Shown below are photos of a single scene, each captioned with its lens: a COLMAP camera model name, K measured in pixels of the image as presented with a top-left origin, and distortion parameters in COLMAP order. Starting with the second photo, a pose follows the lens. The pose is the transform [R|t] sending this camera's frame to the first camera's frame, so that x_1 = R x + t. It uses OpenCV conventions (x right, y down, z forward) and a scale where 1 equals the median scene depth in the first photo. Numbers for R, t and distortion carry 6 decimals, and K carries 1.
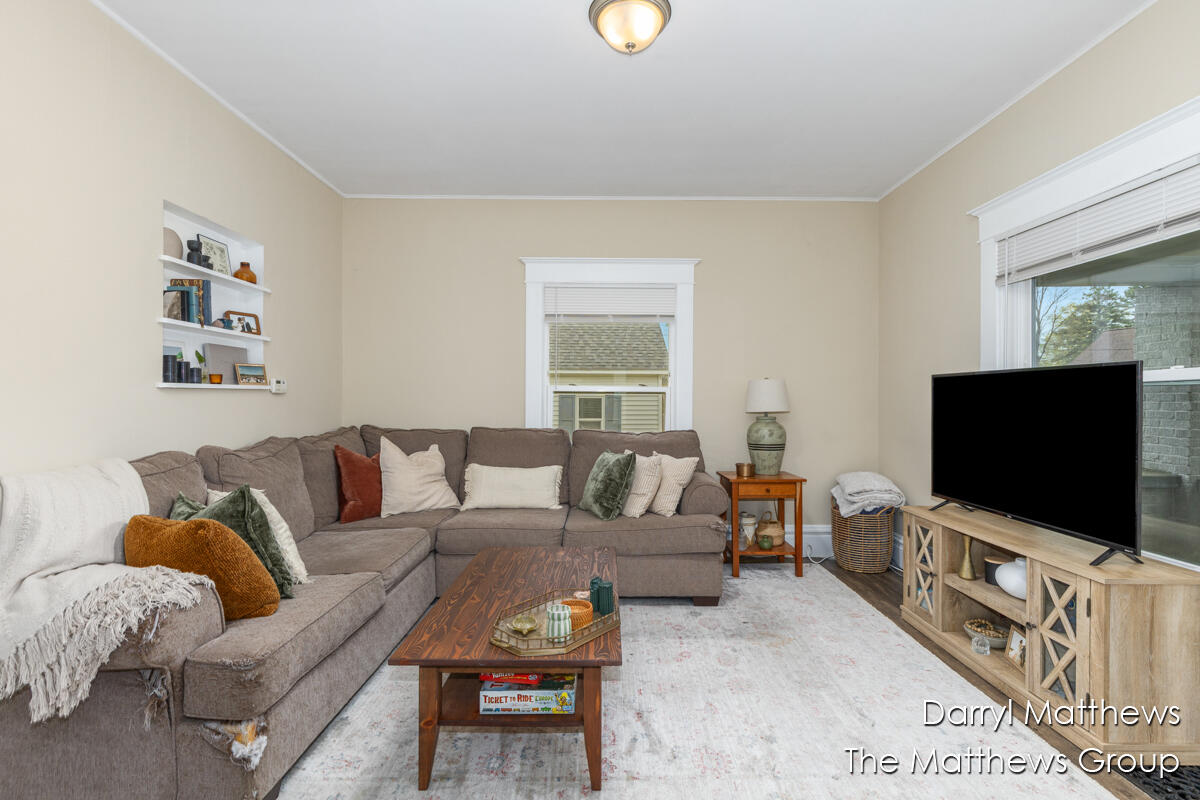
lens RADIAL K [[526.7, 0, 595.5], [0, 526.7, 400.6], [0, 0, 1]] dist [0.027410, -0.022377]
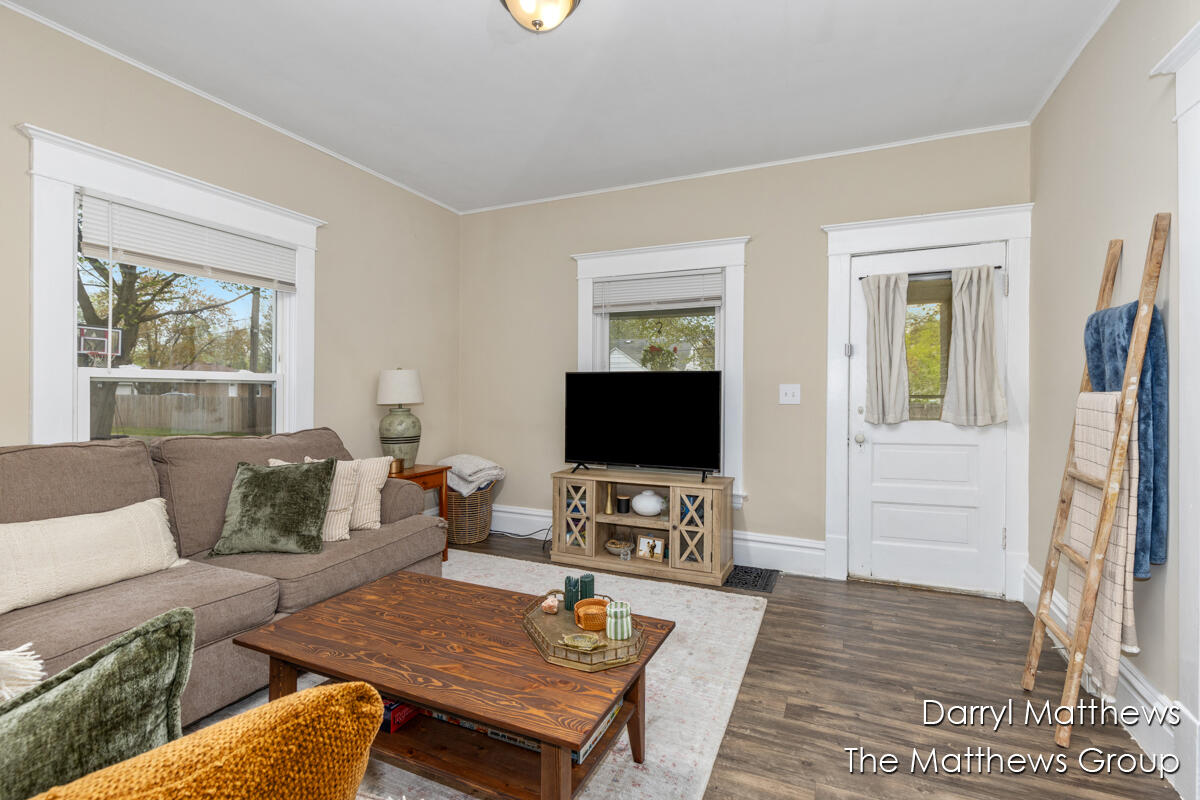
lens RADIAL K [[540.9, 0, 598.6], [0, 540.9, 392.3], [0, 0, 1]] dist [-0.000256, -0.000182]
pose [[0.419360, -0.003451, 0.907813, -0.539844], [0.001321, 0.999994, 0.003191, -0.001816], [-0.907819, -0.000138, 0.419362, 0.335518]]
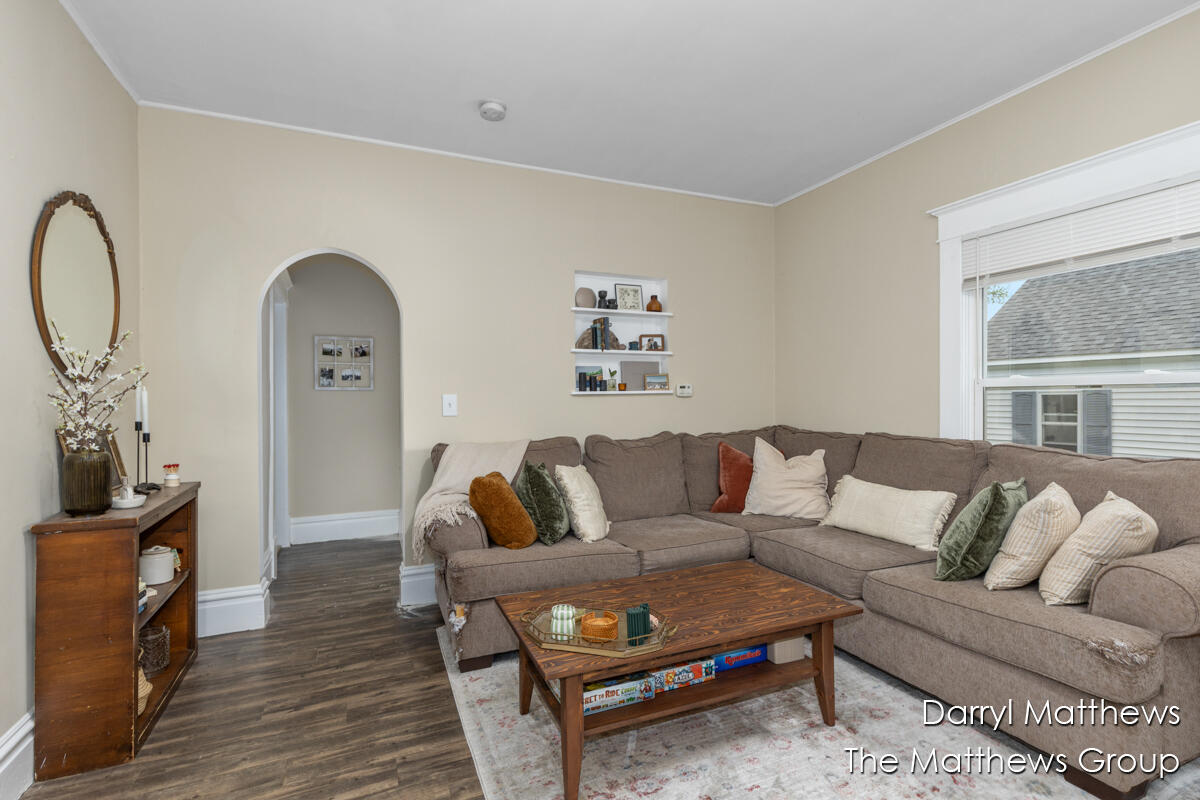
lens RADIAL K [[542.4, 0, 606.9], [0, 542.4, 404.1], [0, 0, 1]] dist [0.007333, -0.000456]
pose [[0.423127, 0.002977, -0.906065, 0.503039], [0.008677, 0.999935, 0.007337, -0.006760], [0.906029, -0.010966, 0.423074, 0.342643]]
